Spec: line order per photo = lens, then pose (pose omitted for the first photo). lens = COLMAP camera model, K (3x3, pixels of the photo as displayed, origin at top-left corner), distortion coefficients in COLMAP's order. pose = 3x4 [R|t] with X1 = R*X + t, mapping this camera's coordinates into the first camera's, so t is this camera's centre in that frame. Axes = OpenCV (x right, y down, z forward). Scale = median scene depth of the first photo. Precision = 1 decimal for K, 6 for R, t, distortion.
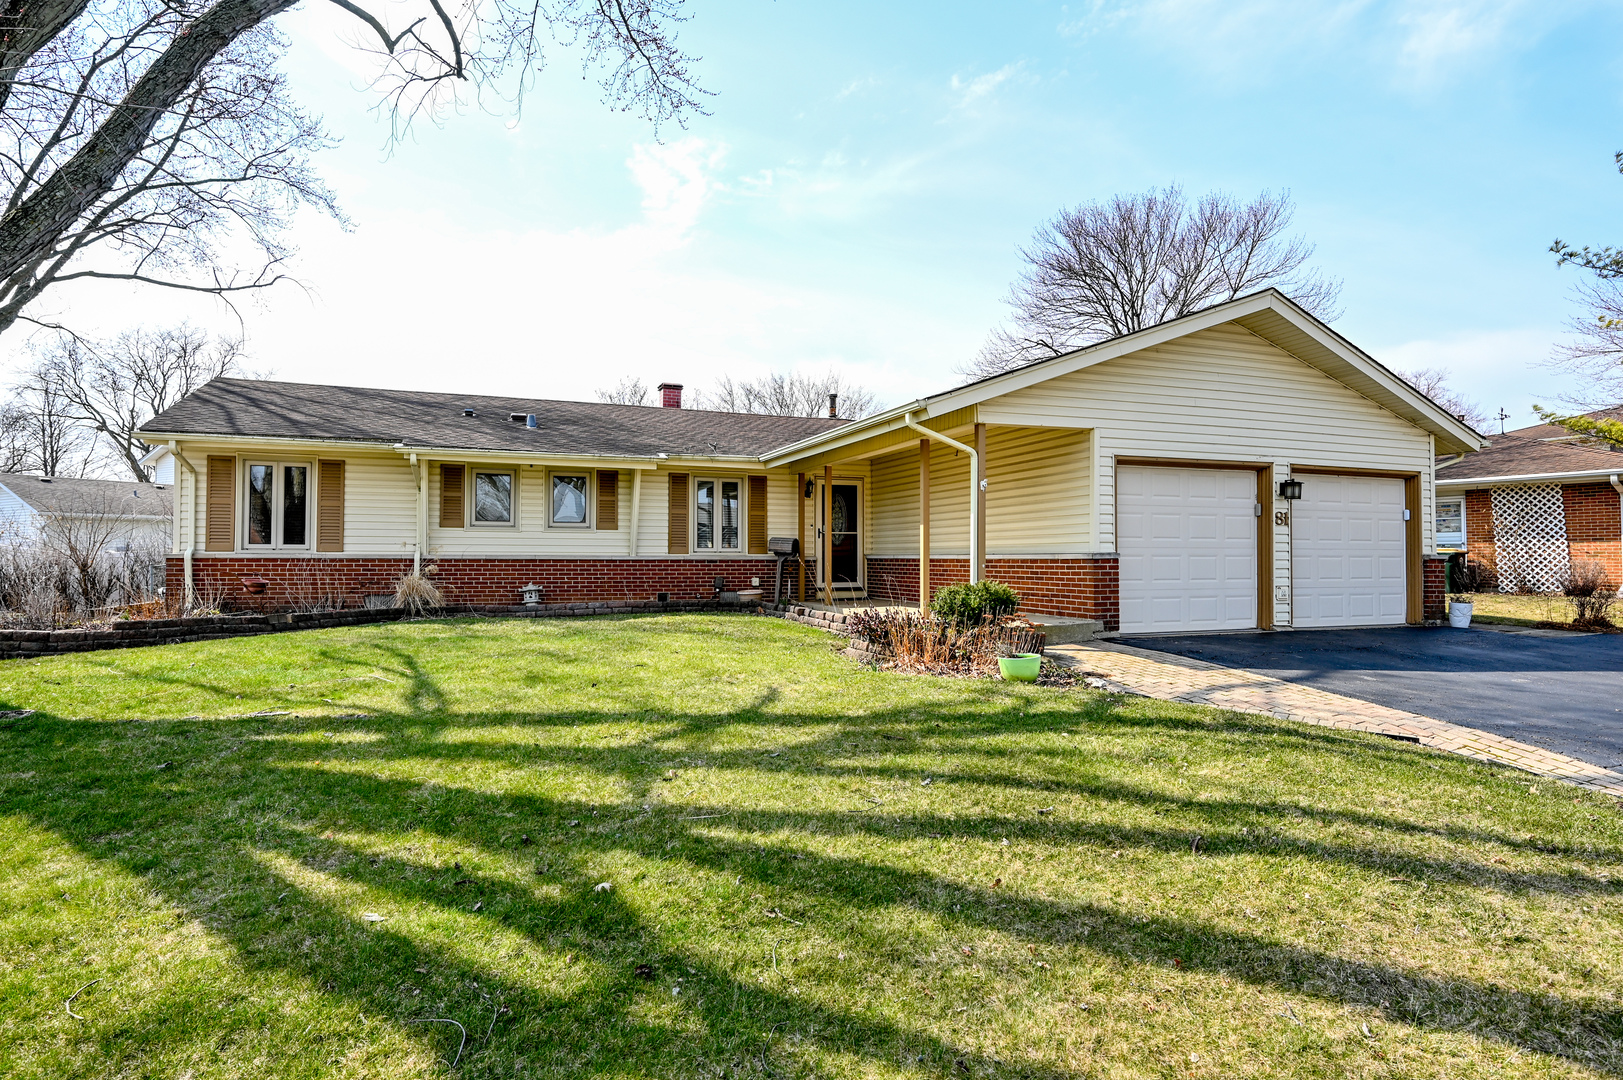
lens RADIAL K [[876.2, 0, 811.5], [0, 876.2, 540.0], [0, 0, 1]] dist [-0.000705, 0.001141]
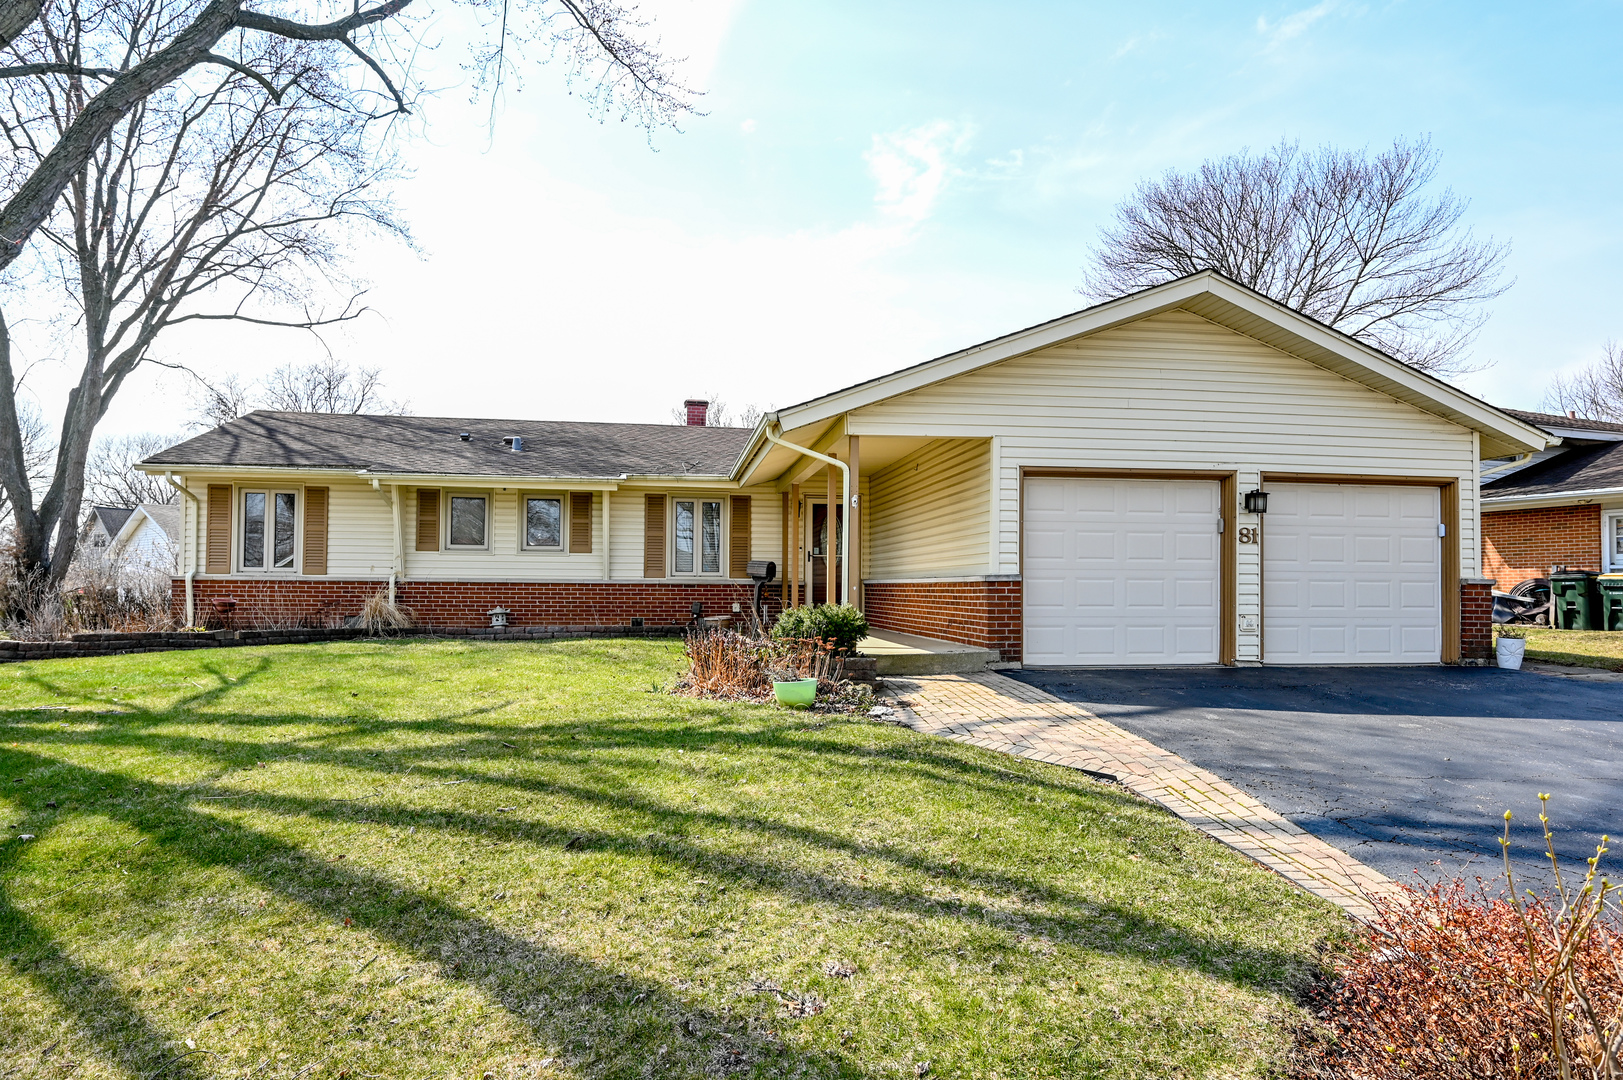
lens RADIAL K [[983.1, 0, 812.0], [0, 983.1, 568.7], [0, 0, 1]] dist [-0.000095, 0.000060]
pose [[0.977667, -0.000088, -0.210160, 0.286162], [0.000077, 1.000000, -0.000060, 0.006962], [0.210160, 0.000042, 0.977667, -0.024752]]
